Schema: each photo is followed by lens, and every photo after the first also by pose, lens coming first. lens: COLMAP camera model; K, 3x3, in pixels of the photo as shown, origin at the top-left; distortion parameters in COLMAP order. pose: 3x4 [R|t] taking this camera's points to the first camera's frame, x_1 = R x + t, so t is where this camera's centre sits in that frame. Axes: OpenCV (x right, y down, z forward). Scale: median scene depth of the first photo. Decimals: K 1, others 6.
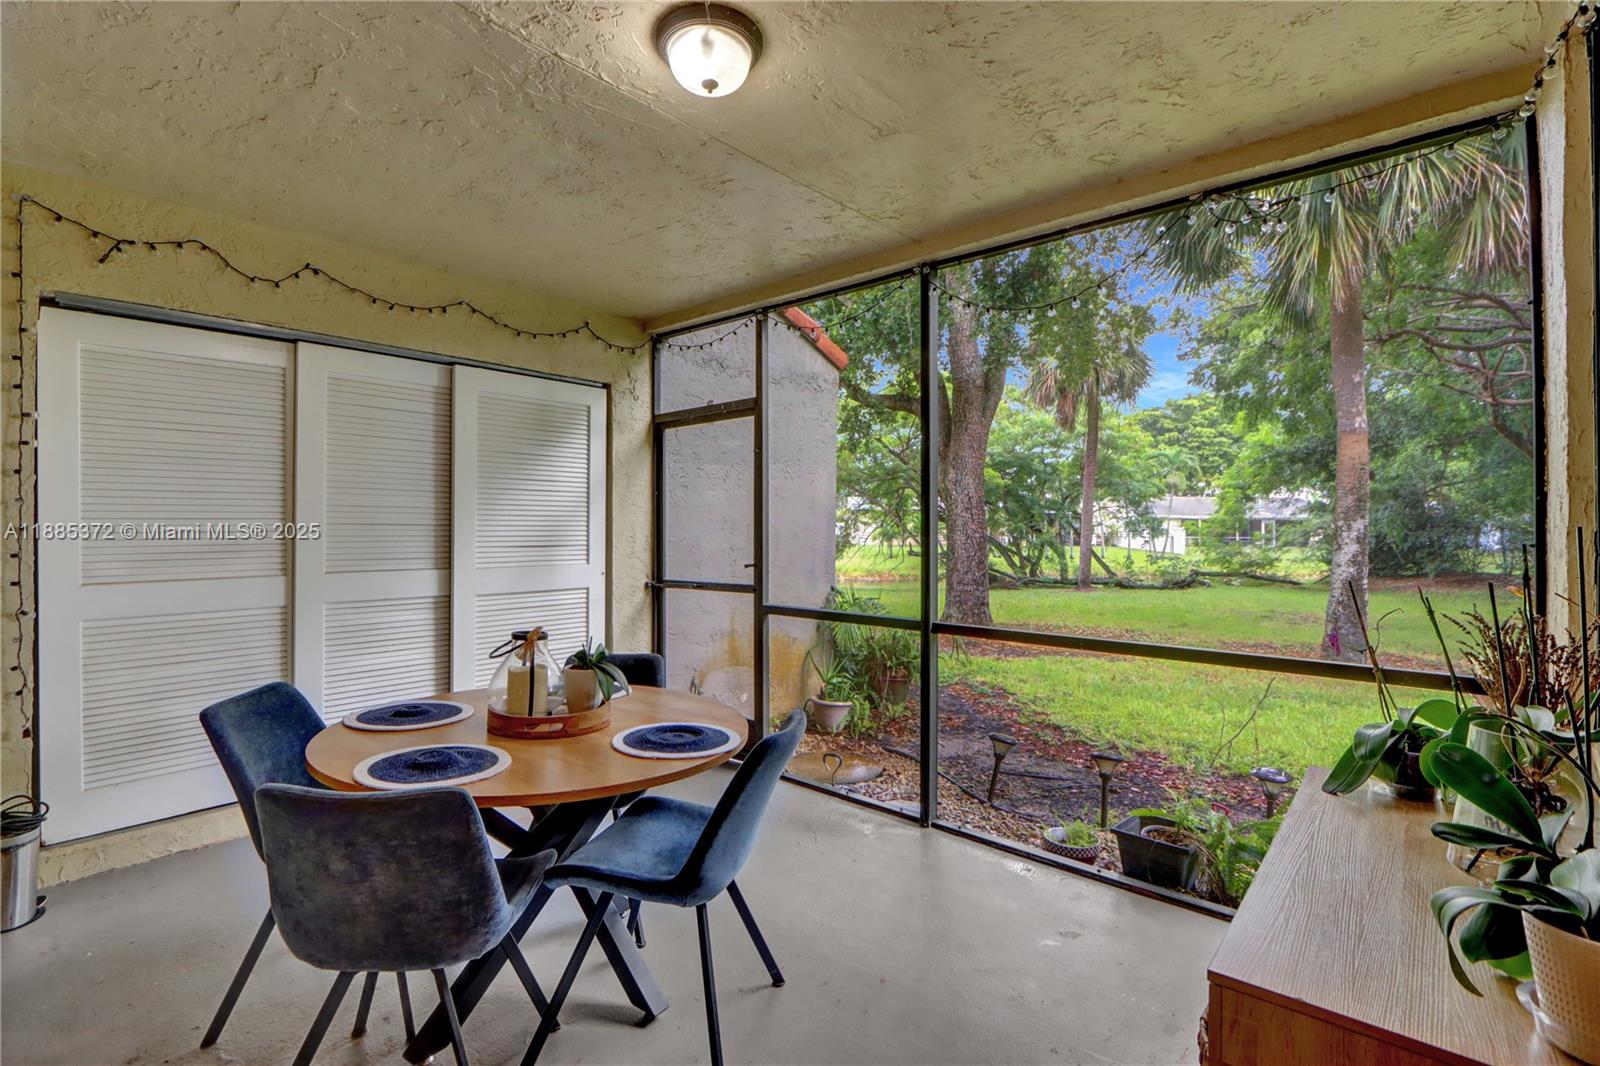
lens RADIAL K [[732.9, 0, 801.8], [0, 732.9, 515.9], [0, 0, 1]] dist [-0.001279, 0.000072]
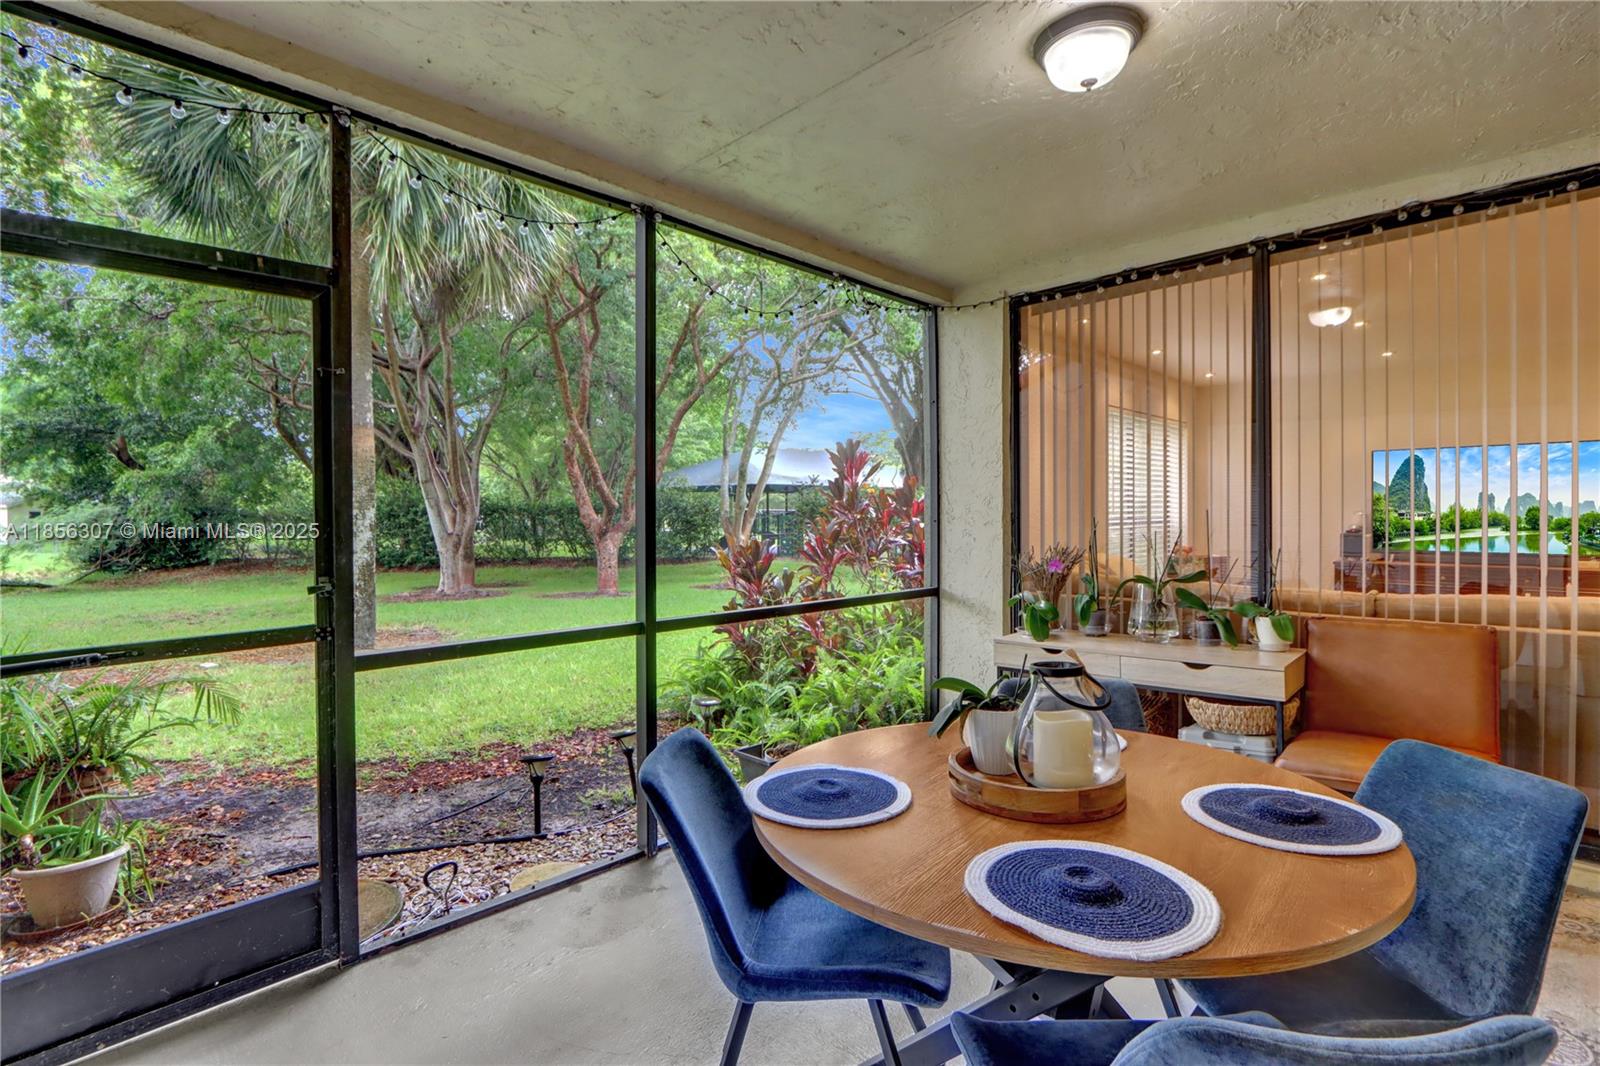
lens RADIAL K [[732.9, 0, 801.8], [0, 732.9, 515.9], [0, 0, 1]] dist [-0.001279, 0.000072]
pose [[0.085422, -0.001655, 0.996343, -0.458473], [-0.011187, 0.999934, 0.002621, 0.010654], [-0.996282, -0.011370, 0.085398, 0.506186]]
